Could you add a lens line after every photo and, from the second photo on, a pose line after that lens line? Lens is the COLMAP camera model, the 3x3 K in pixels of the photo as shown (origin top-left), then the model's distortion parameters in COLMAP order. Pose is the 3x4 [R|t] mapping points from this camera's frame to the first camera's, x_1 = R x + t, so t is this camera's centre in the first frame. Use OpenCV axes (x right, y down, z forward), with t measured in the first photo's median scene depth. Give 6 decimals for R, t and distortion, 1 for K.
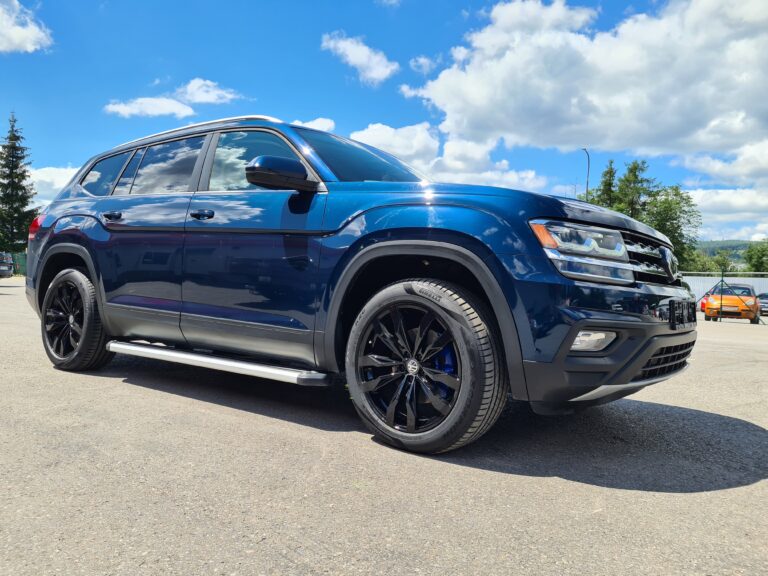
lens RADIAL K [[584.4, 0, 380.0], [0, 584.4, 290.9], [0, 0, 1]] dist [0.031406, 0.003890]
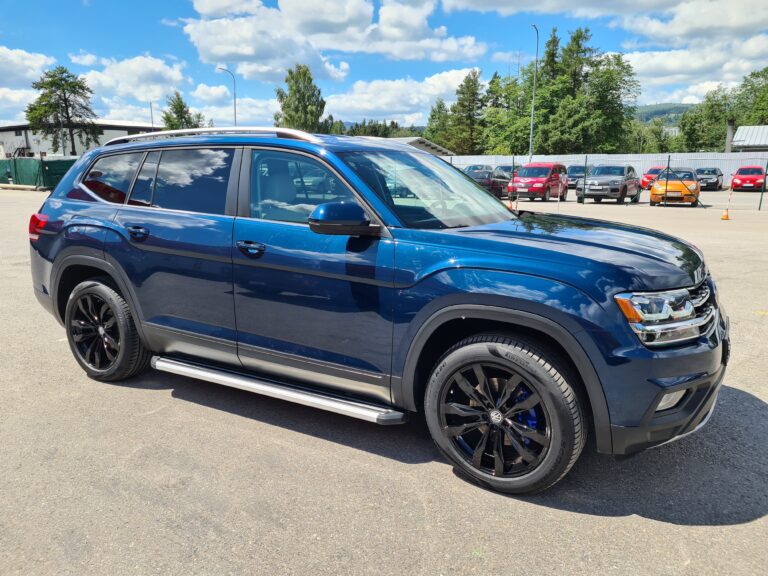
lens RADIAL K [[579.0, 0, 382.3], [0, 579.0, 284.1], [0, 0, 1]] dist [0.061780, -0.043331]
pose [[0.993443, -0.069533, 0.090751, -0.135112], [0.050735, 0.979476, 0.195071, -0.191496], [-0.102452, -0.189187, 0.976582, 0.004871]]
